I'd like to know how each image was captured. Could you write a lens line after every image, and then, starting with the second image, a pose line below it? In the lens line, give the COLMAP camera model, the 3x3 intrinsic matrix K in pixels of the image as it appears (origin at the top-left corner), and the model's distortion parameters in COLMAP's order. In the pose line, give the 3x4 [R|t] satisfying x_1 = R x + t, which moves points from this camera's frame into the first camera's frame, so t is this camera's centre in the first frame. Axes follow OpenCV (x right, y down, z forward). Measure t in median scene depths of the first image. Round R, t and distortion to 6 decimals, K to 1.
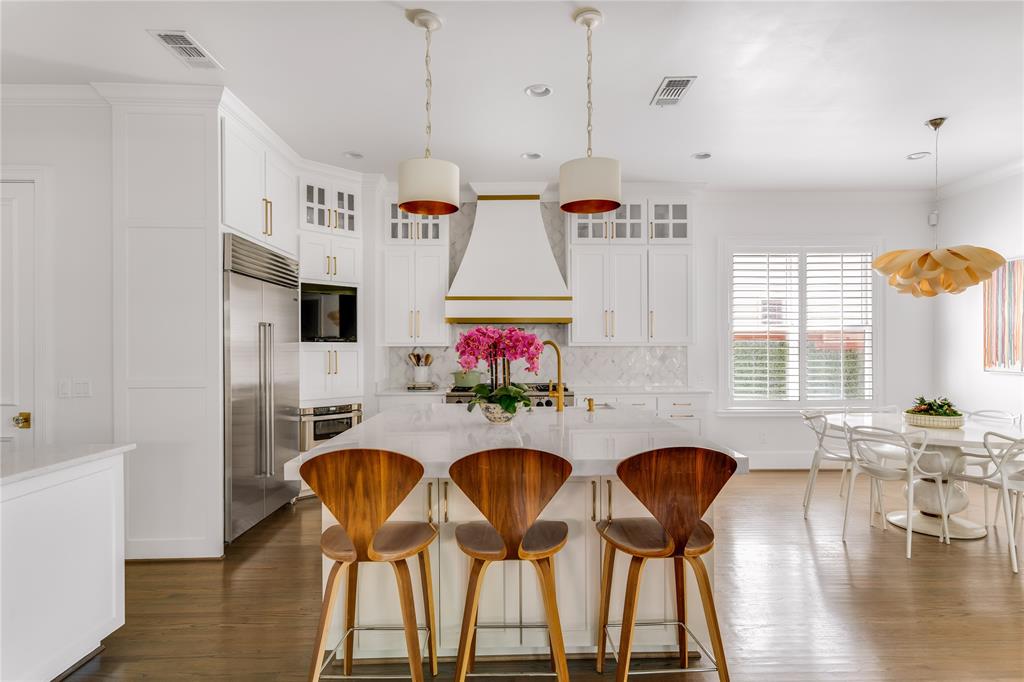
lens RADIAL K [[552.3, 0, 514.0], [0, 552.3, 349.6], [0, 0, 1]] dist [0.000999, 0.000754]
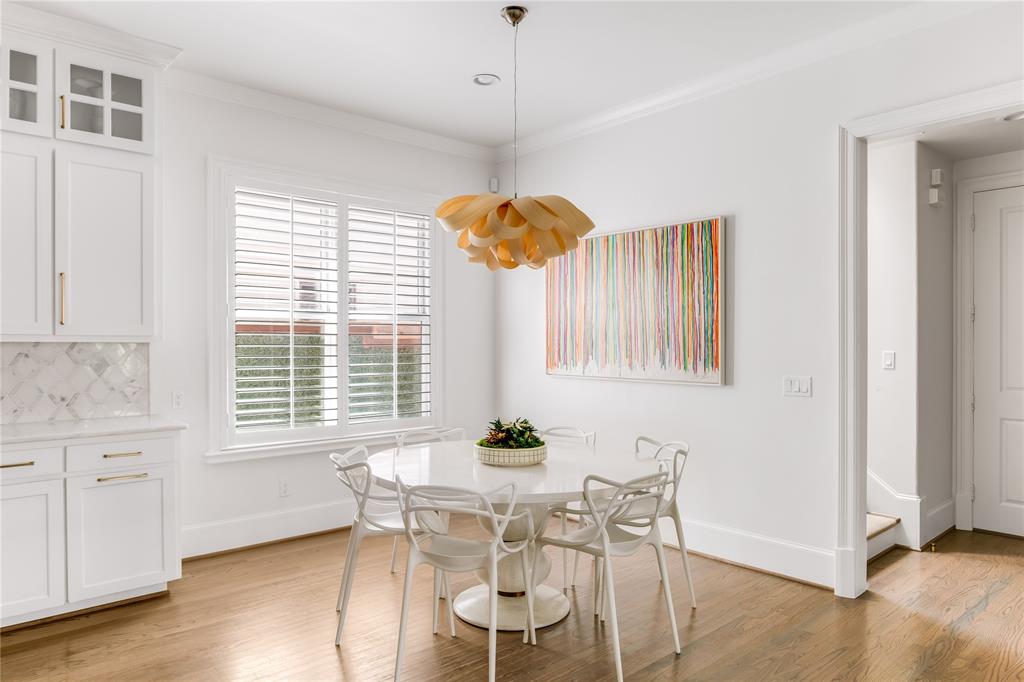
lens RADIAL K [[649.6, 0, 512.7], [0, 649.6, 344.3], [0, 0, 1]] dist [-0.000534, 0.003298]
pose [[0.756583, 0.001438, 0.653896, 0.215466], [0.001380, 0.999992, -0.003795, -0.002199], [-0.653896, 0.003773, 0.756575, 0.357040]]
